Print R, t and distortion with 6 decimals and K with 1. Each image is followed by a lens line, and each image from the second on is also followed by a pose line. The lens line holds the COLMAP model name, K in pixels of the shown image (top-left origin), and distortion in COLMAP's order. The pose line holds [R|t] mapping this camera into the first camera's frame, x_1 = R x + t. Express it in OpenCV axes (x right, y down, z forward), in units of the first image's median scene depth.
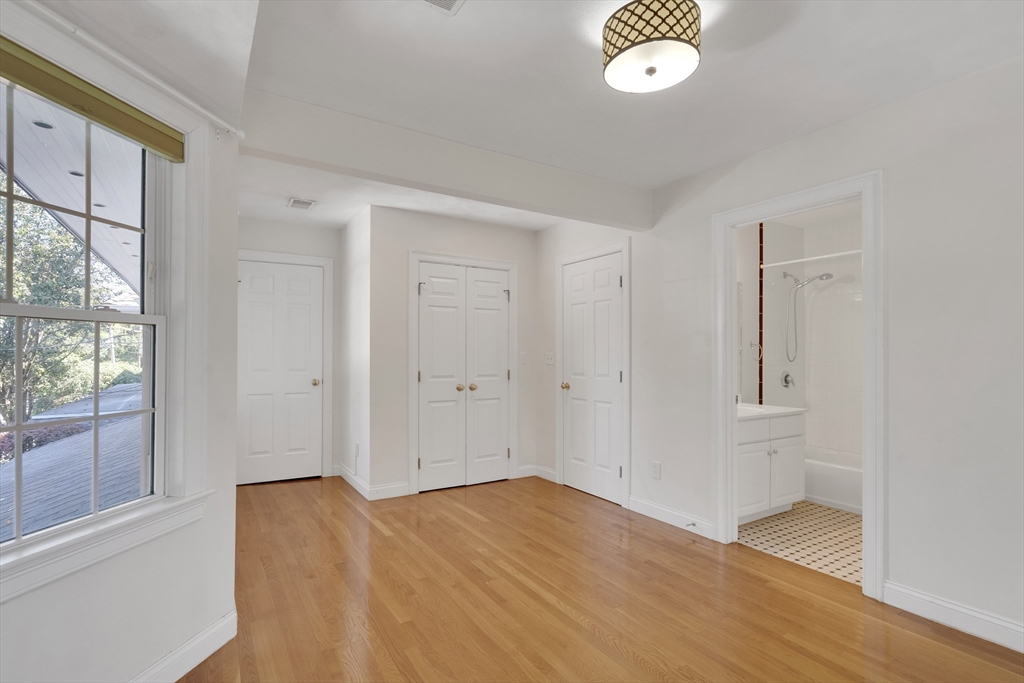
lens RADIAL K [[495.1, 0, 518.5], [0, 495.1, 347.8], [0, 0, 1]] dist [-0.000778, 0.000175]
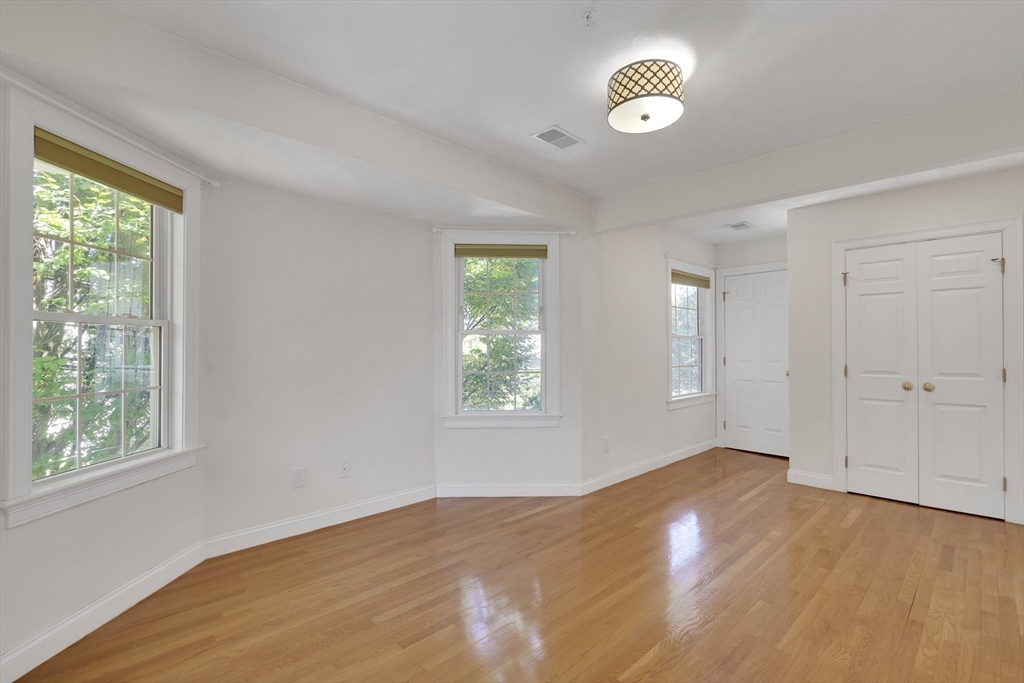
lens RADIAL K [[495.1, 0, 518.5], [0, 495.1, 347.8], [0, 0, 1]] dist [-0.000778, 0.000175]
pose [[0.219013, -0.005073, -0.975709, 0.595773], [0.014497, 0.999893, -0.001945, 0.006305], [0.975614, -0.013718, 0.219063, 0.174970]]
